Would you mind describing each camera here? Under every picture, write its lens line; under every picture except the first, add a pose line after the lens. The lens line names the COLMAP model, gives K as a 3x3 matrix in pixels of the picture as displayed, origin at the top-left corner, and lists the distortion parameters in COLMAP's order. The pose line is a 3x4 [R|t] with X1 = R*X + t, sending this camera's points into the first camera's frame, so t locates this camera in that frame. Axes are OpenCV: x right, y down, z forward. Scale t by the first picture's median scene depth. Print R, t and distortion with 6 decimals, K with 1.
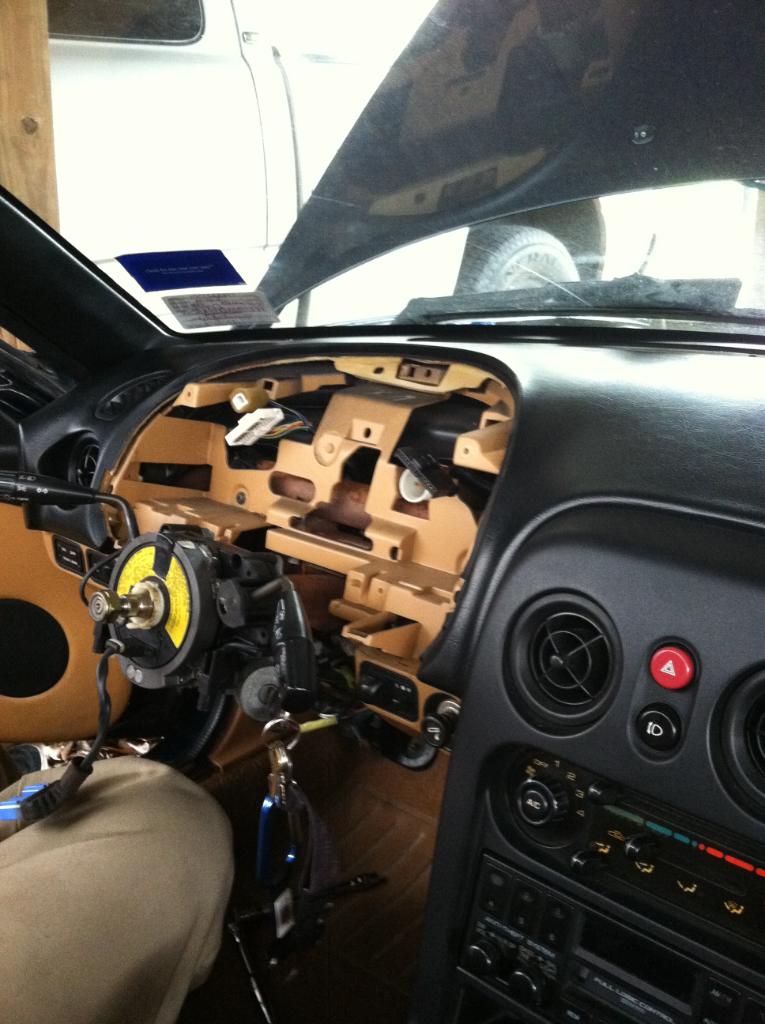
lens RADIAL K [[953.2, 0, 382.5], [0, 953.2, 512.0], [0, 0, 1]] dist [0.011715, -0.152512]
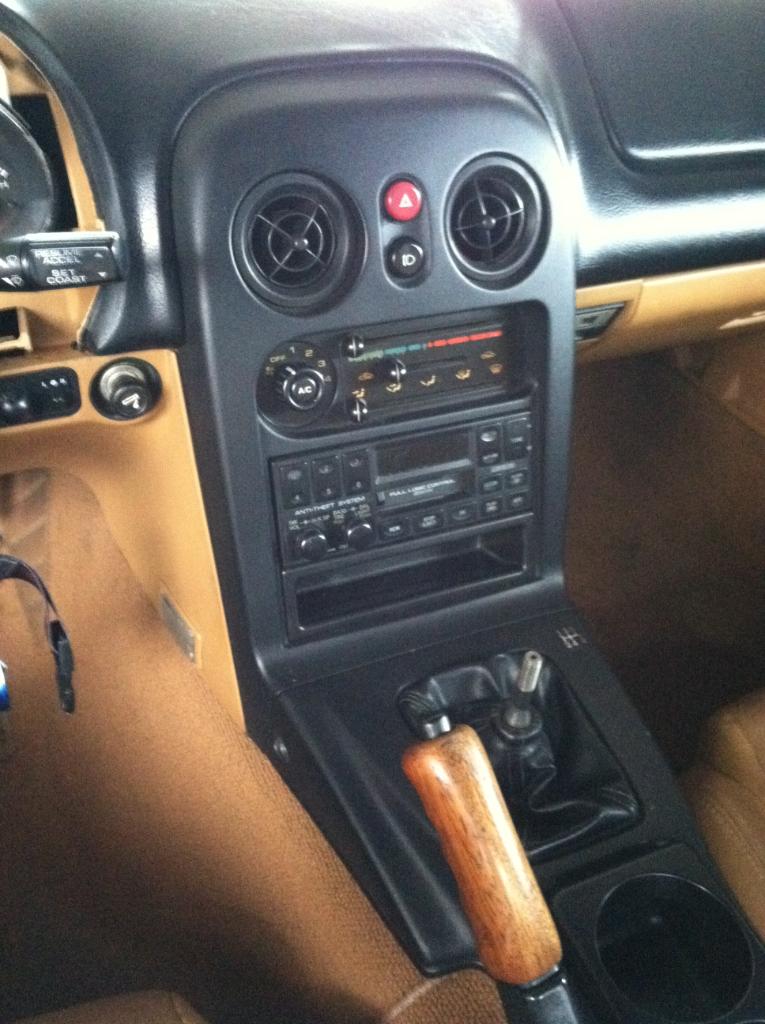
lens RADIAL K [[953.2, 0, 382.5], [0, 953.2, 512.0], [0, 0, 1]] dist [0.011715, -0.152512]
pose [[0.418034, -0.528217, 0.739077, -0.651054], [0.236882, 0.848811, 0.472659, -0.057597], [-0.877003, -0.022513, 0.479957, 0.406963]]
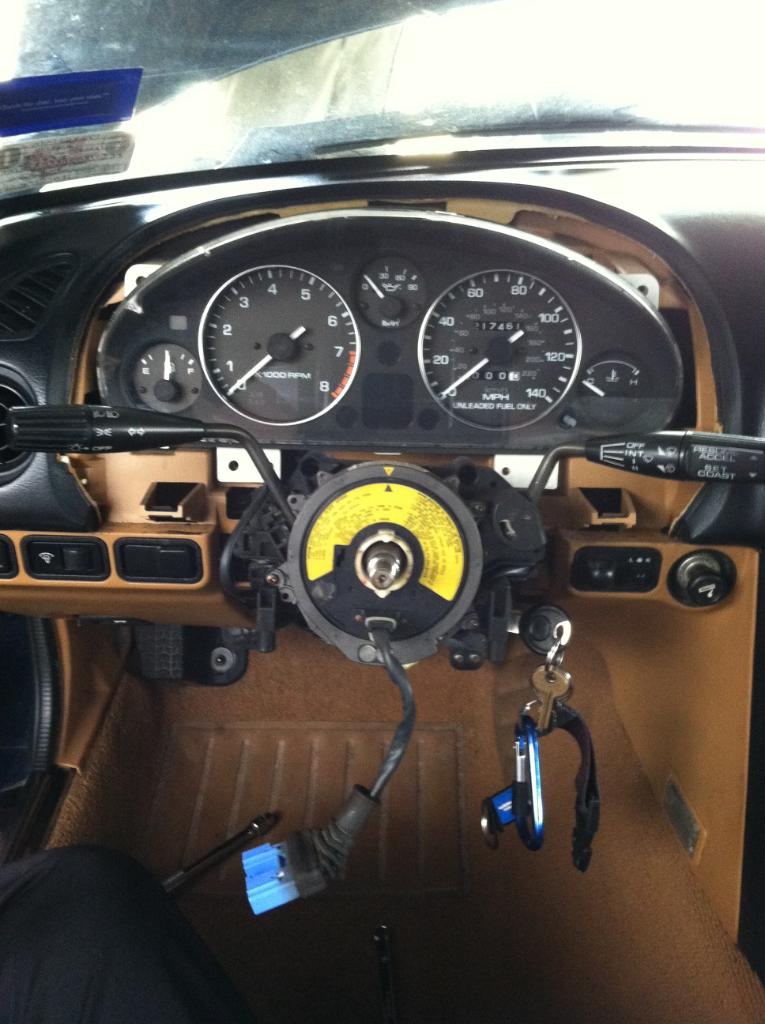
lens RADIAL K [[953.2, 0, 382.5], [0, 953.2, 512.0], [0, 0, 1]] dist [0.011715, -0.152512]
pose [[0.767509, -0.275494, 0.578820, -0.826735], [0.186508, 0.959848, 0.209540, -0.118274], [-0.613306, -0.052869, 0.788074, 0.520472]]
